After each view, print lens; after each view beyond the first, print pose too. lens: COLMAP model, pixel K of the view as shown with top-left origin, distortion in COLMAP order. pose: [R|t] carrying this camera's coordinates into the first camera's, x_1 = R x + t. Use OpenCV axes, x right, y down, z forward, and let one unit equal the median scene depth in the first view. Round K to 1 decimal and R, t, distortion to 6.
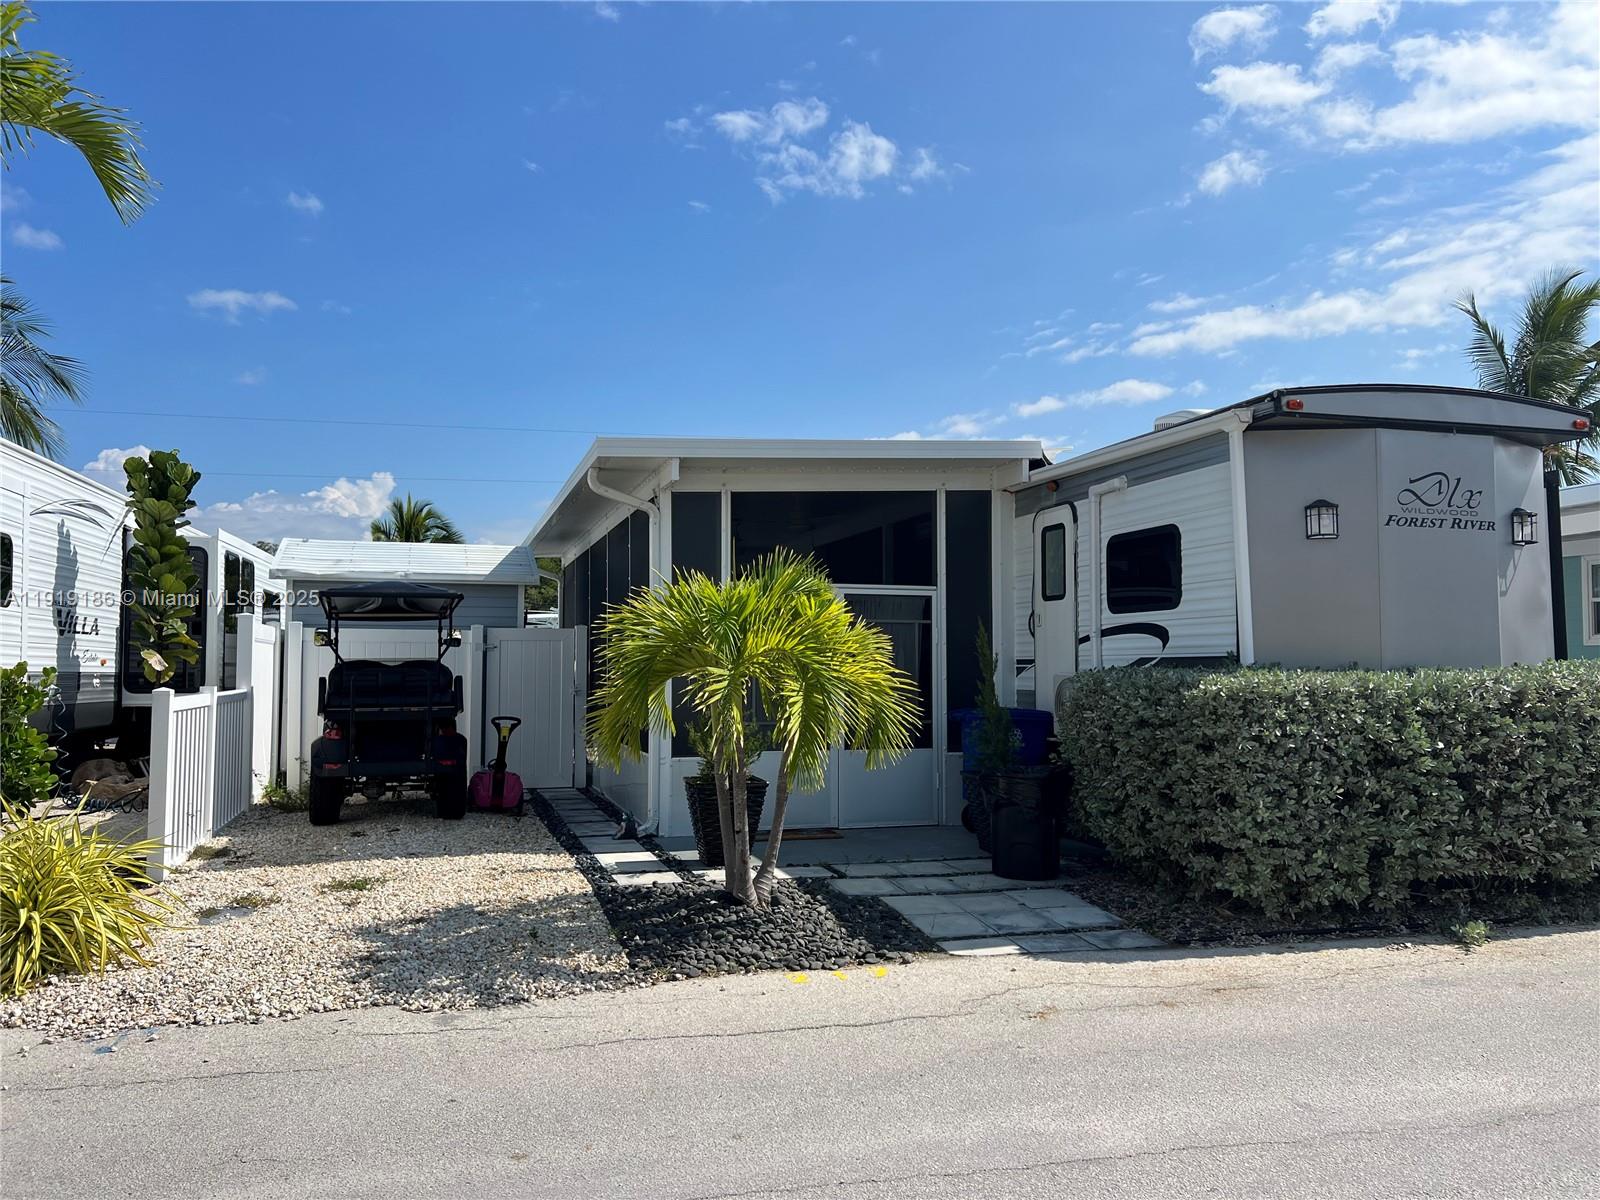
lens RADIAL K [[1224.2, 0, 825.0], [0, 1224.2, 590.8], [0, 0, 1]] dist [0.057059, -0.001038]
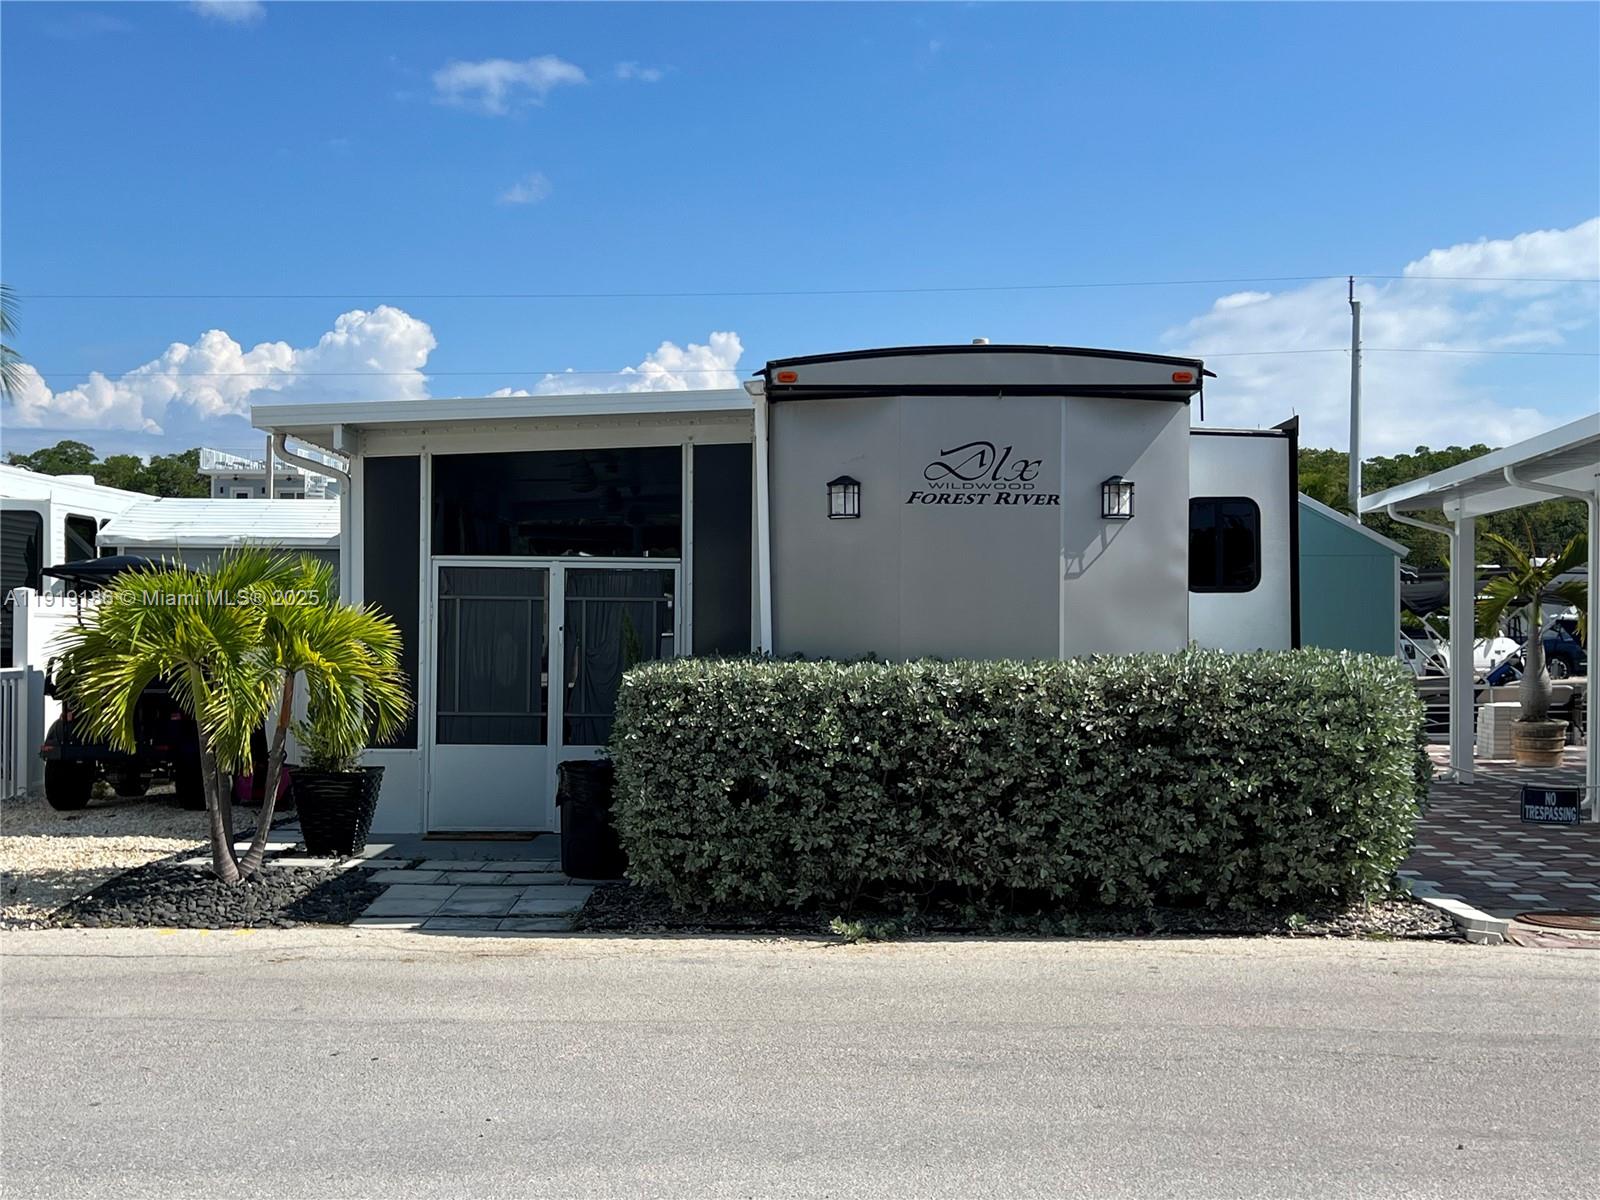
lens RADIAL K [[2251.2, 0, 863.3], [0, 2251.2, 607.0], [0, 0, 1]] dist [0.134861, -0.159302]
pose [[0.941954, 0.005350, -0.335698, 0.957512], [0.009311, 0.999072, 0.042048, -0.045497], [0.335612, -0.042733, 0.941031, -0.556713]]
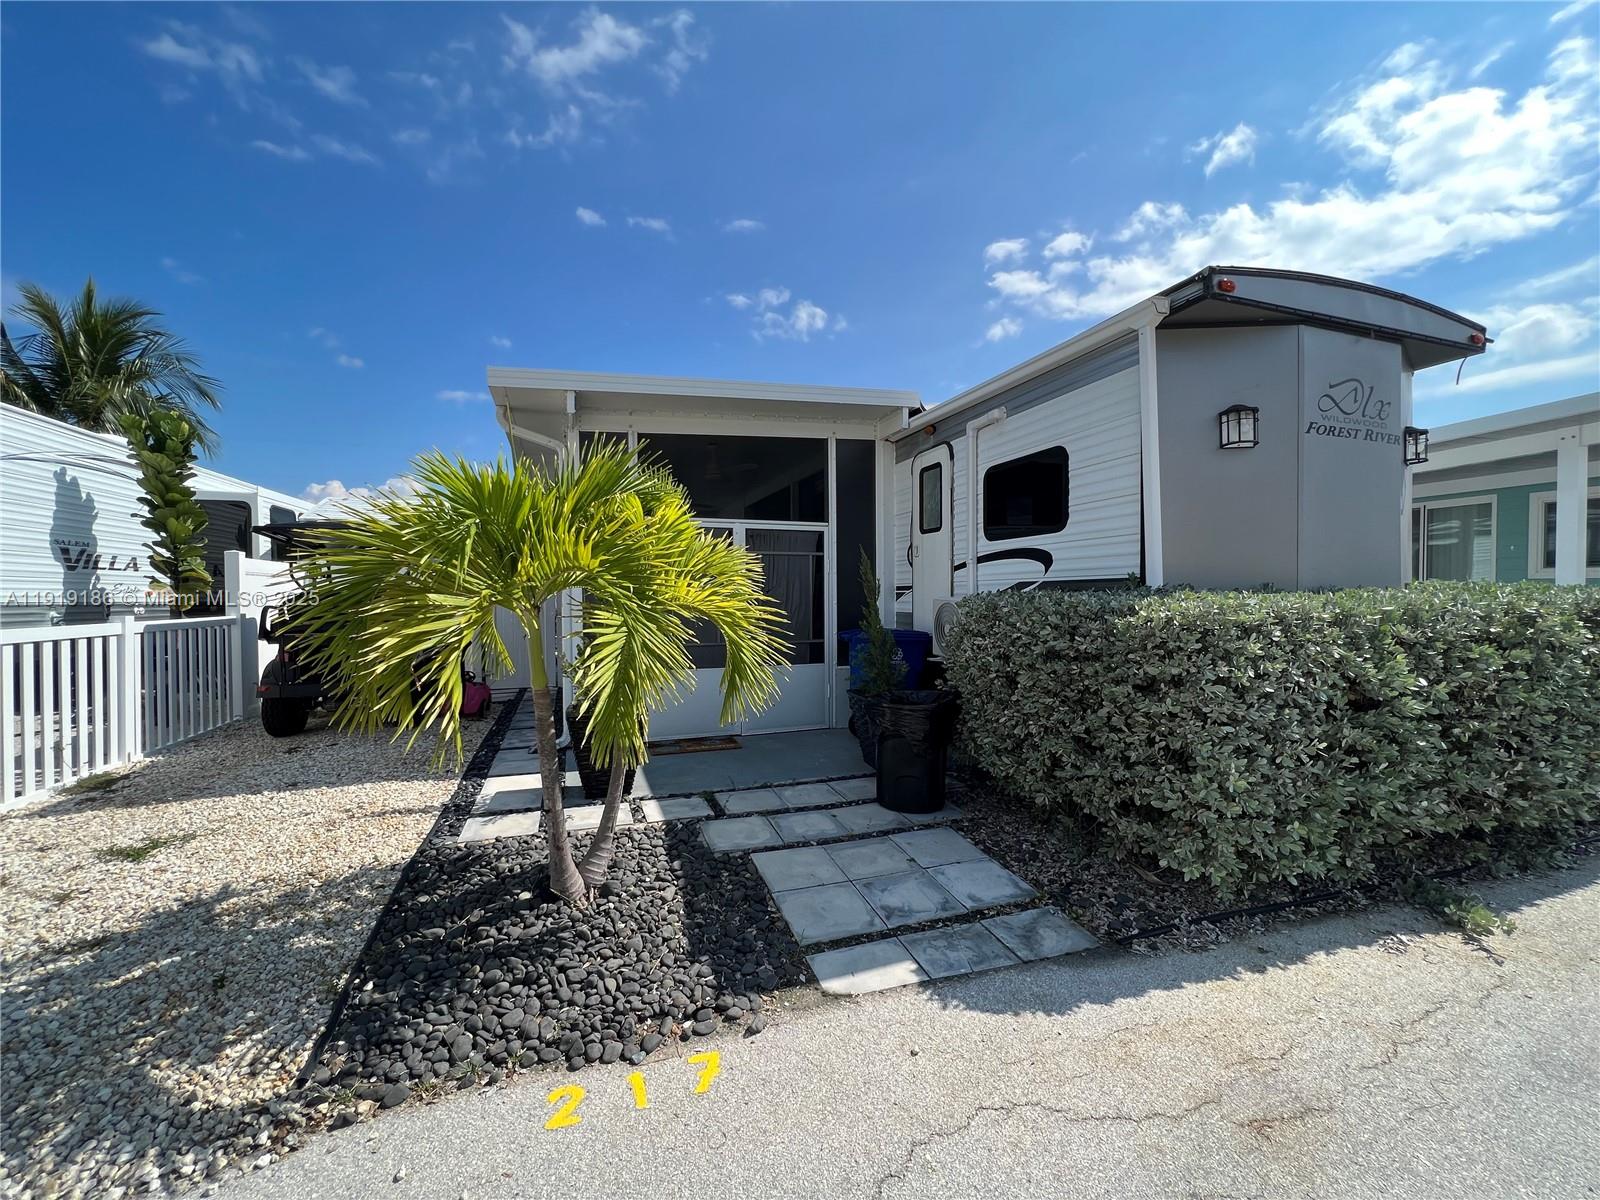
lens RADIAL K [[640.3, 0, 800.0], [0, 640.3, 600.0], [0, 0, 1]] dist [-0.002285, 0.000677]
pose [[0.999670, -0.007607, 0.024555, 0.065539], [0.005848, 0.997465, 0.070923, 0.033584], [-0.025033, -0.070756, 0.997179, 0.520277]]
